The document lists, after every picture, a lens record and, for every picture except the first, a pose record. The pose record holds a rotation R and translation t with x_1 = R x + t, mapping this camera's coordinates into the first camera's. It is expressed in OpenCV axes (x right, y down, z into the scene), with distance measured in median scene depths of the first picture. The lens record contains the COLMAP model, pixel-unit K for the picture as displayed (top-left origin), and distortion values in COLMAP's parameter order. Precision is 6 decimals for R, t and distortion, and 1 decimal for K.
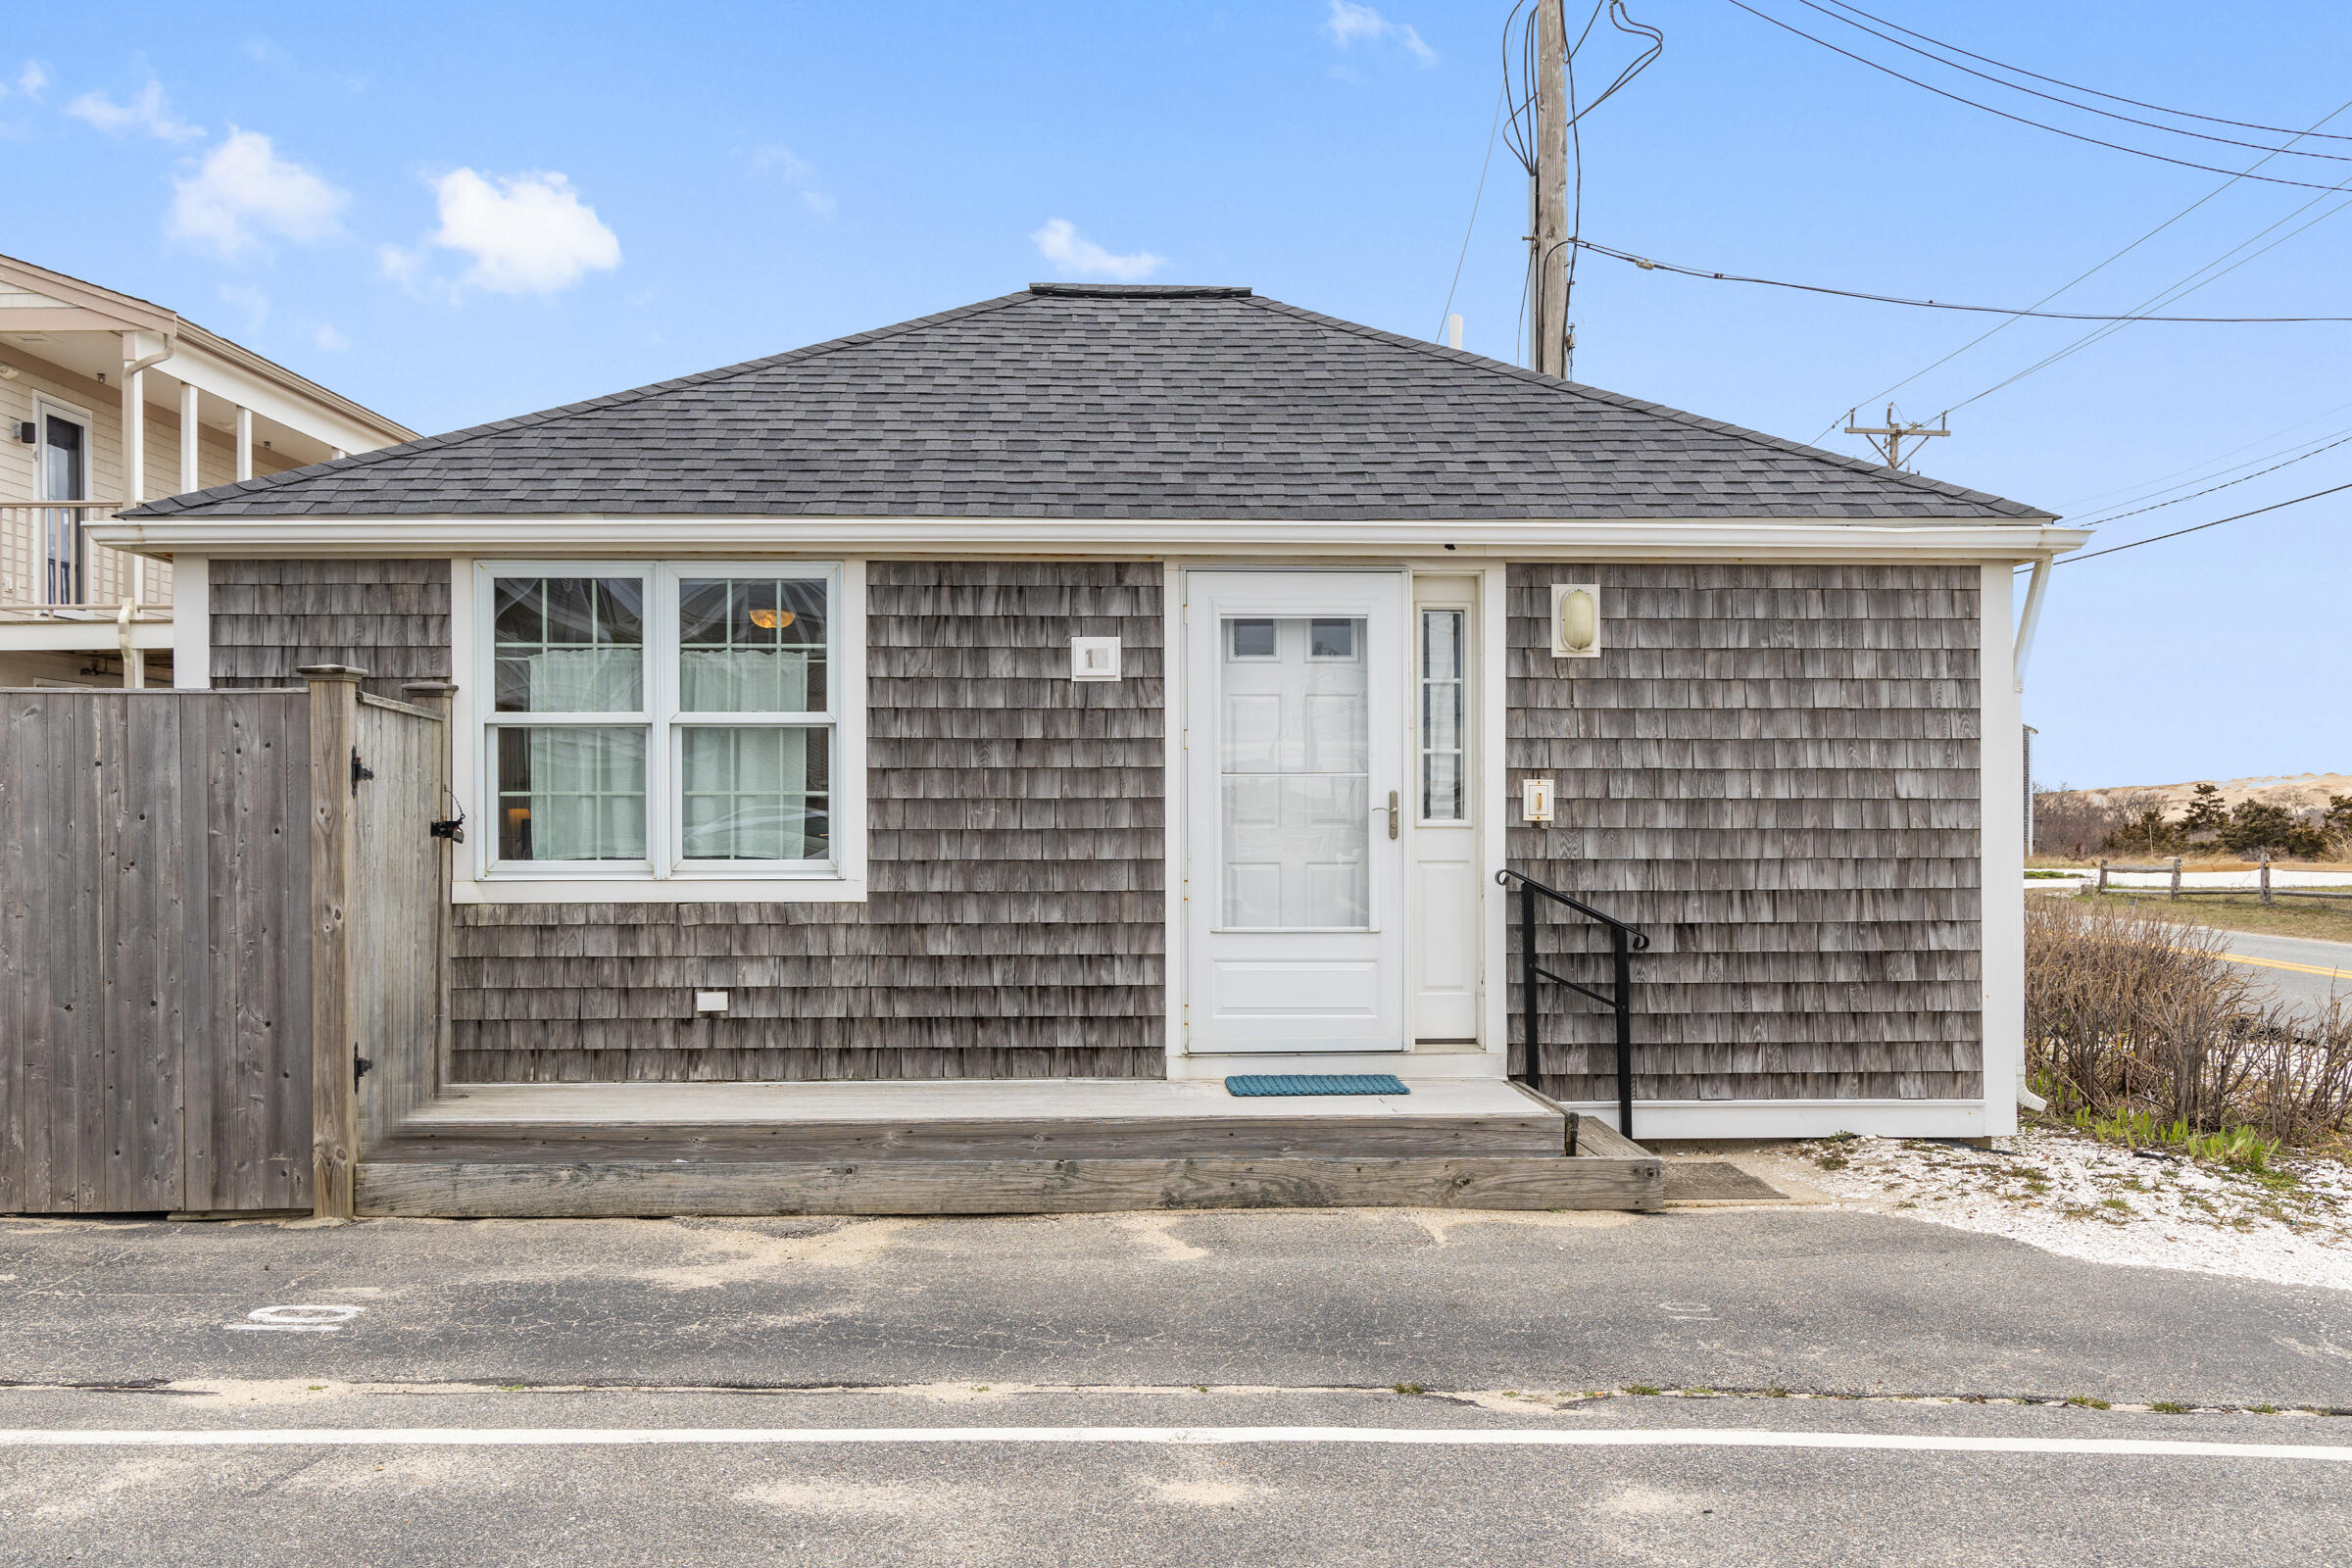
lens RADIAL K [[2160.5, 0, 1178.5], [0, 2160.5, 796.0], [0, 0, 1]] dist [0.024376, 0.000000]
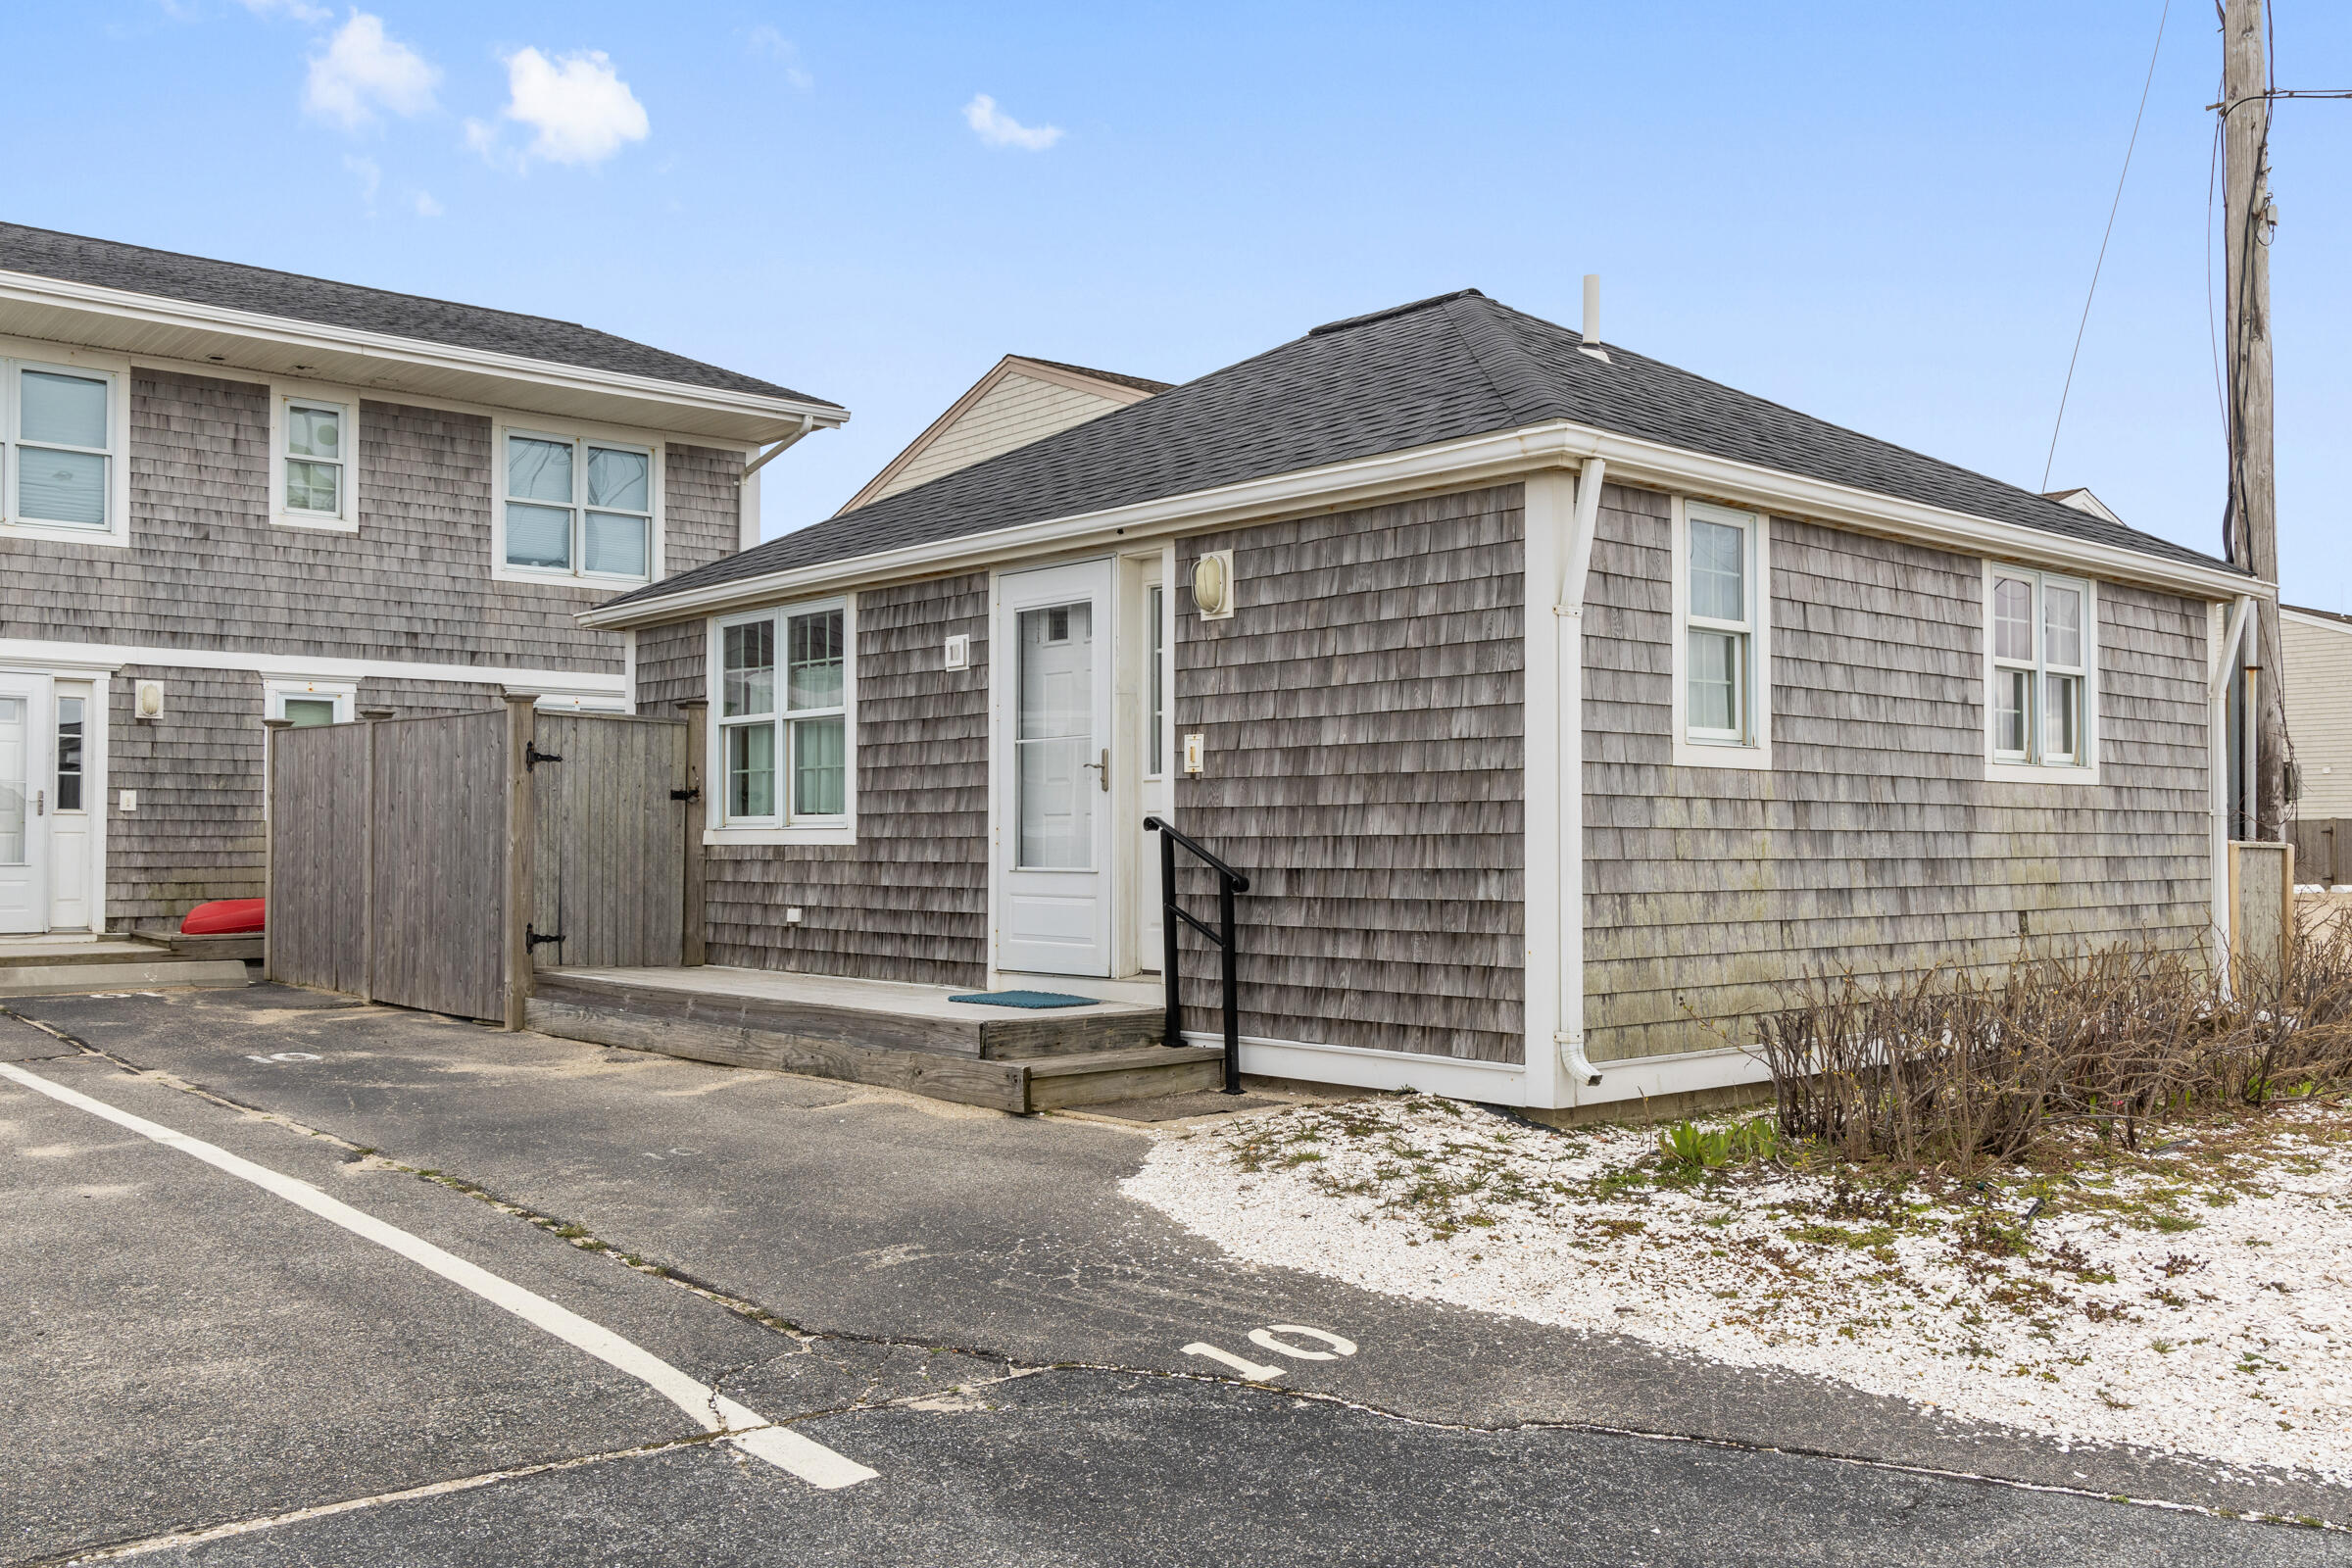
lens RADIAL K [[1995.6, 0, 1175.5], [0, 1995.6, 779.7], [0, 0, 1]] dist [0.016254, 0.006117]
pose [[0.640616, -0.023392, -0.767505, 0.934668], [0.007303, 0.999676, -0.024372, 0.039868], [0.767826, 0.010008, 0.640580, 0.353637]]
